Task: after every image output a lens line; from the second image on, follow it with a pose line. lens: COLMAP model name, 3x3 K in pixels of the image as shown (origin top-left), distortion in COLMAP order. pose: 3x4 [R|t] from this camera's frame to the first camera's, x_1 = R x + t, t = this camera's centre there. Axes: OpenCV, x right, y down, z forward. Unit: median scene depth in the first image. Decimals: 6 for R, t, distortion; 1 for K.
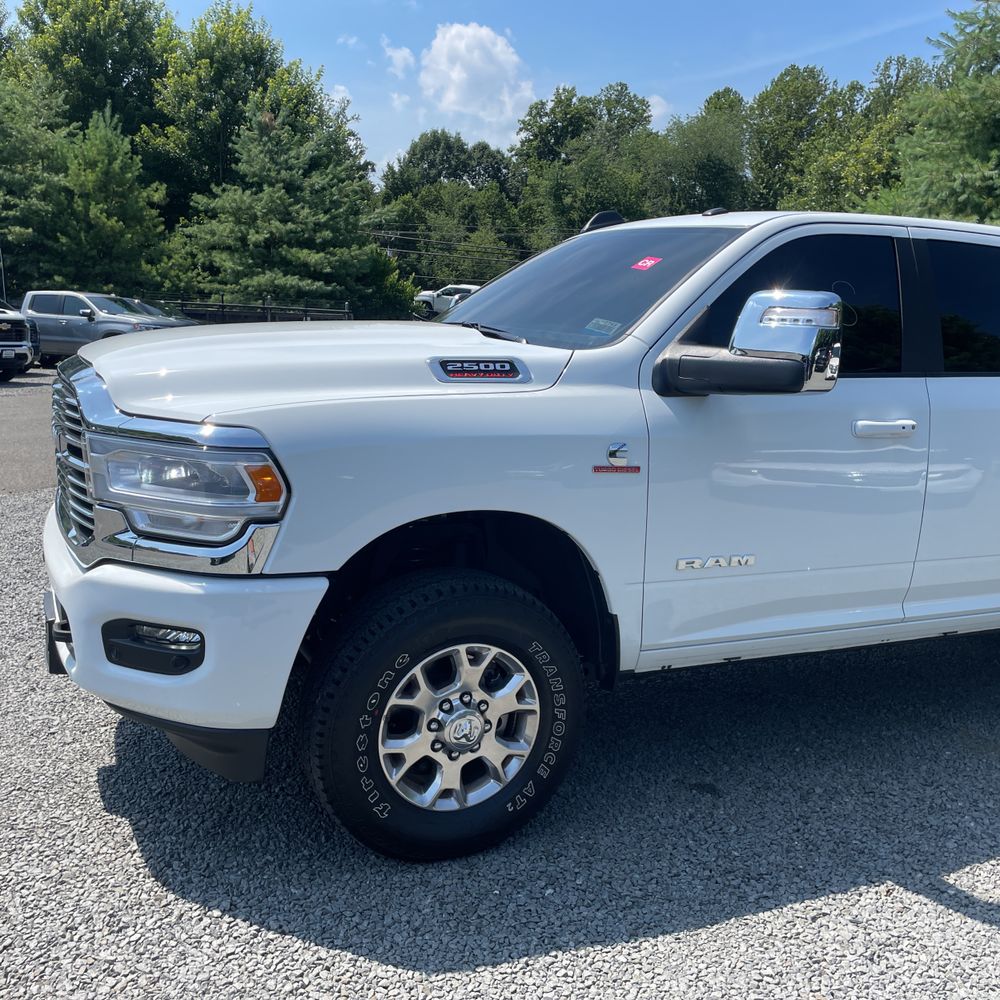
lens RADIAL K [[1003.1, 0, 502.8], [0, 1003.1, 497.9], [0, 0, 1]] dist [0.099465, -0.124791]
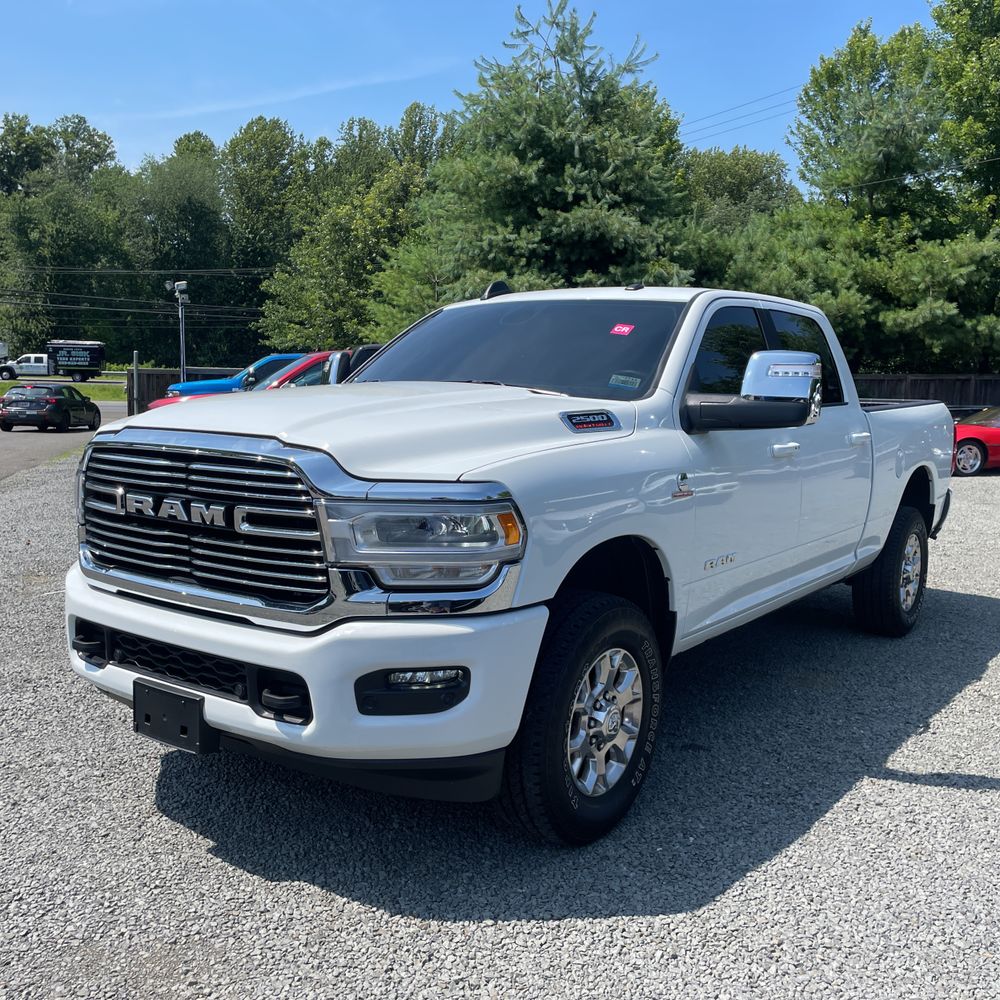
lens RADIAL K [[1019.9, 0, 498.8], [0, 1019.9, 499.3], [0, 0, 1]] dist [0.079954, -0.139345]
pose [[0.874937, -0.086751, 0.476403, -0.066447], [0.105758, 0.994305, -0.013172, -0.002816], [-0.472547, 0.061908, 0.879128, -0.001539]]
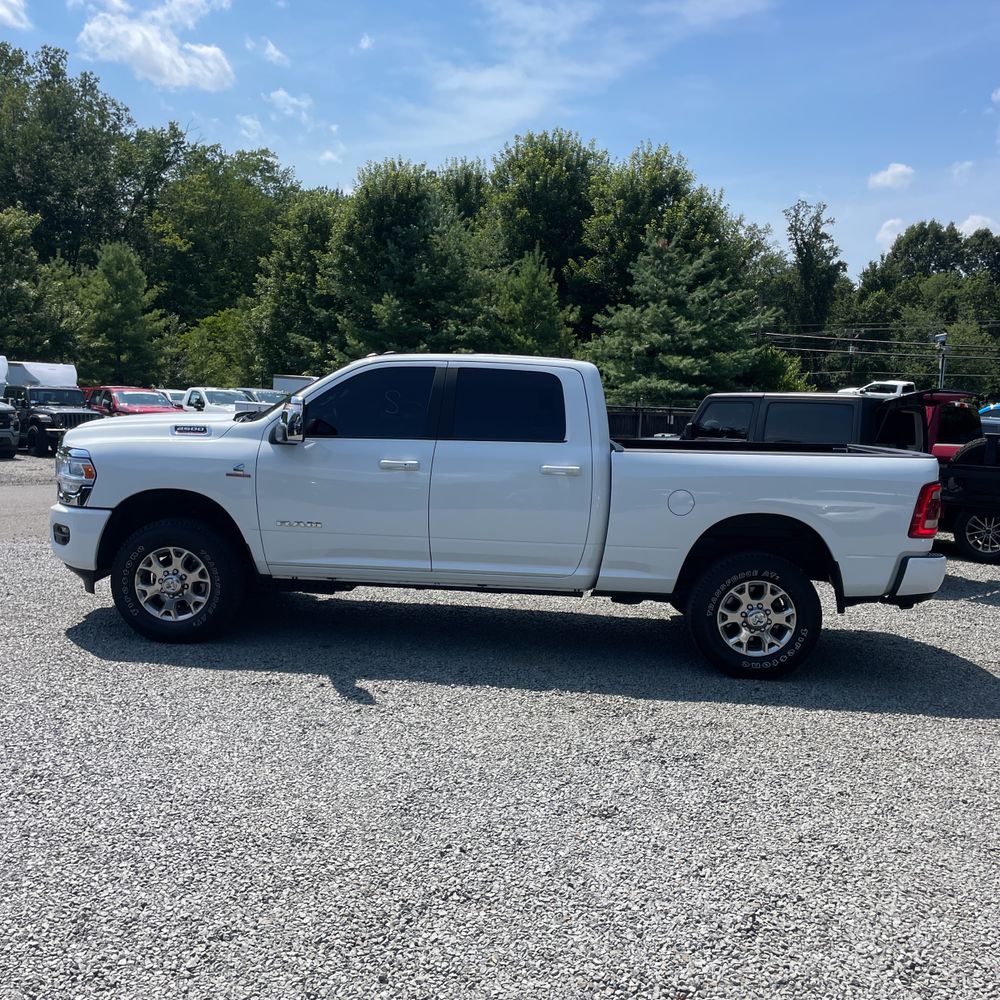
lens RADIAL K [[1010.8, 0, 501.7], [0, 1010.8, 522.6], [0, 0, 1]] dist [0.116721, -0.169487]
pose [[0.884098, 0.043554, -0.465267, 0.161224], [-0.077871, 0.995457, -0.054784, 0.014807], [0.460767, 0.084665, 0.883474, -0.068902]]
